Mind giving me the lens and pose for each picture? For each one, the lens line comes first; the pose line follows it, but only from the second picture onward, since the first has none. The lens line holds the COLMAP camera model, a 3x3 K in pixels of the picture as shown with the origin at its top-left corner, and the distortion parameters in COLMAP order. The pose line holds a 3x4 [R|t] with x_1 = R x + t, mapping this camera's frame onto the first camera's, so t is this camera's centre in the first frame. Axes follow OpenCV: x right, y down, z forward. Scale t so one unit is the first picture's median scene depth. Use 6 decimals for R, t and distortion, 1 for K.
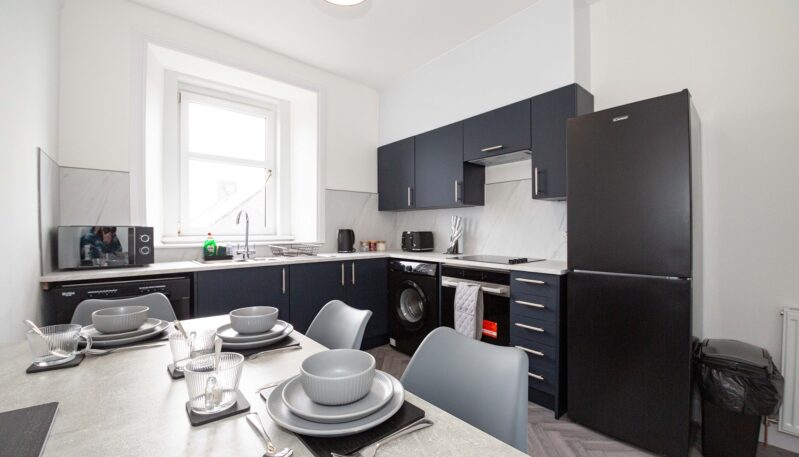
lens RADIAL K [[329.0, 0, 401.8], [0, 329.0, 229.0], [0, 0, 1]] dist [0.000410, -0.000004]
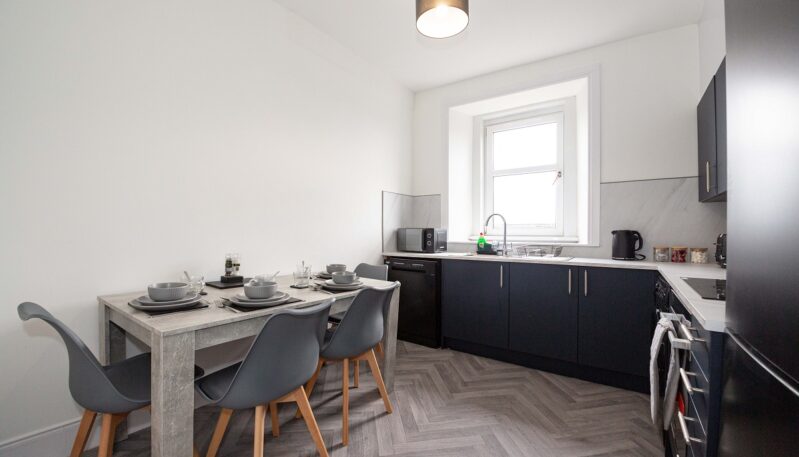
lens RADIAL K [[329.0, 0, 401.8], [0, 329.0, 229.0], [0, 0, 1]] dist [0.000410, -0.000004]
pose [[0.254195, -0.007419, -0.967125, 0.524815], [-0.003657, 0.999956, -0.008632, 0.007434], [0.967146, 0.005731, 0.254156, 0.326450]]
